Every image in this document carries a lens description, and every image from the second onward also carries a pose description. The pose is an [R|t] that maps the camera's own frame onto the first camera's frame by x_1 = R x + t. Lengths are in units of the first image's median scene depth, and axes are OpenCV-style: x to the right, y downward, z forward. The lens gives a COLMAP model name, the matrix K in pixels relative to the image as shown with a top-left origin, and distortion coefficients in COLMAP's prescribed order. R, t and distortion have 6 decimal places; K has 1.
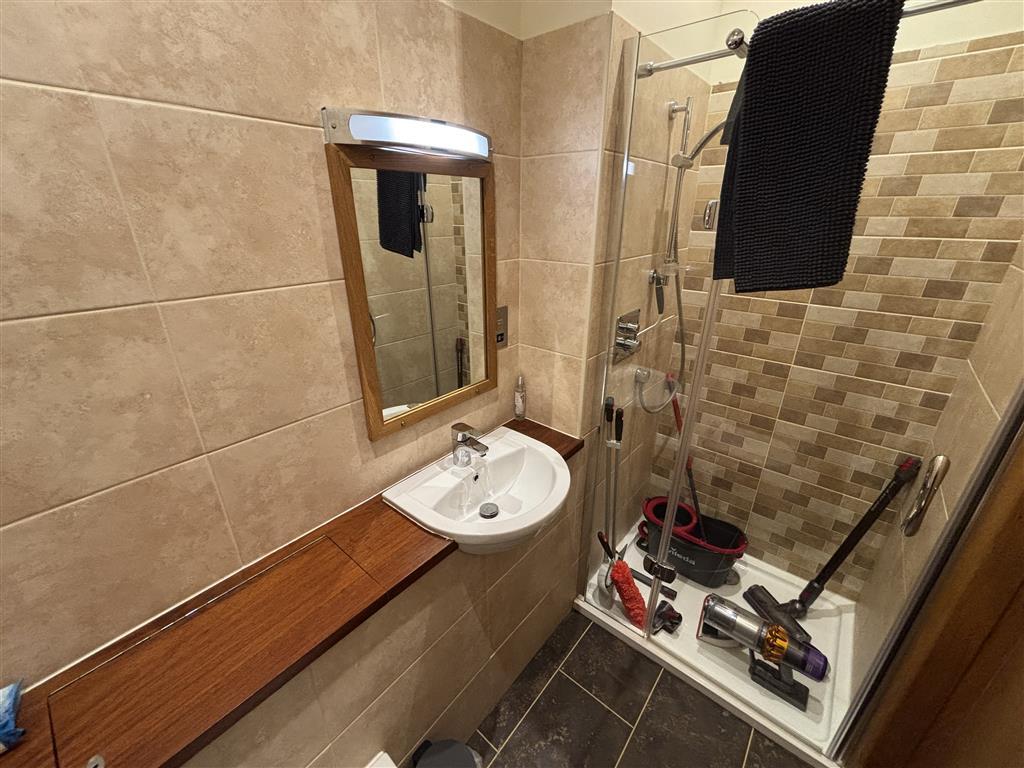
lens RADIAL K [[412.4, 0, 511.4], [0, 412.4, 386.0], [0, 0, 1]] dist [0.001510, -0.000222]
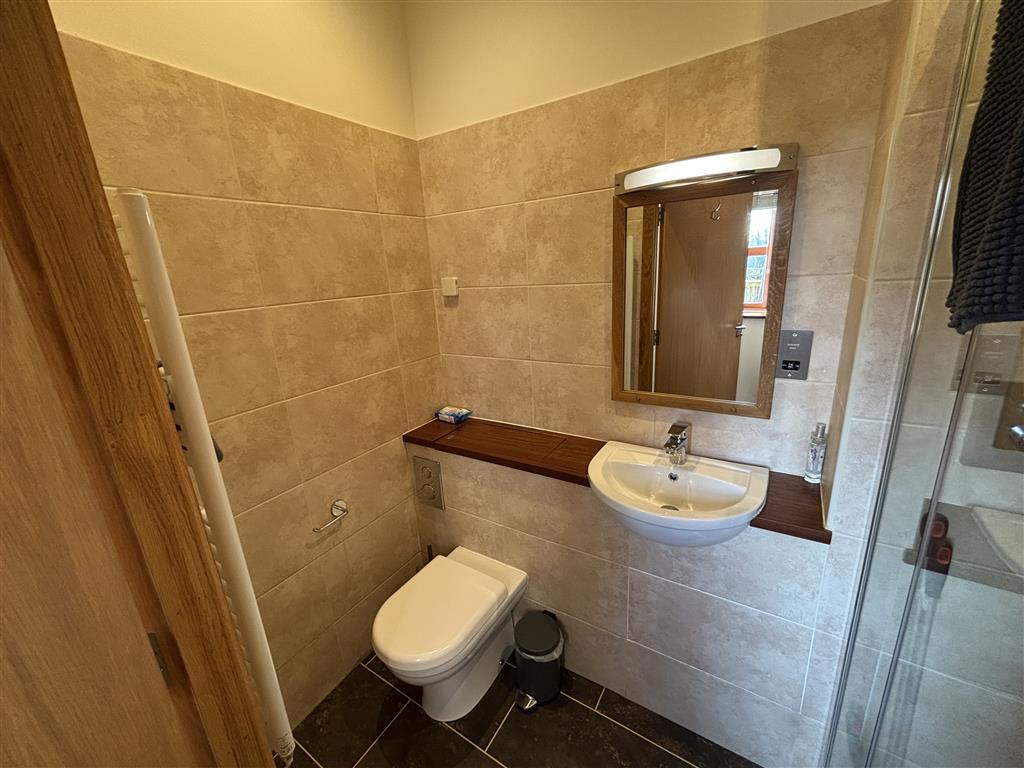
lens RADIAL K [[412.4, 0, 509.8], [0, 412.4, 387.3], [0, 0, 1]] dist [0.001510, -0.000222]
pose [[0.128036, 0.267586, -0.954989, 1.096045], [-0.328070, 0.920133, 0.213835, -0.103574], [0.935936, 0.285925, 0.205597, 0.447325]]
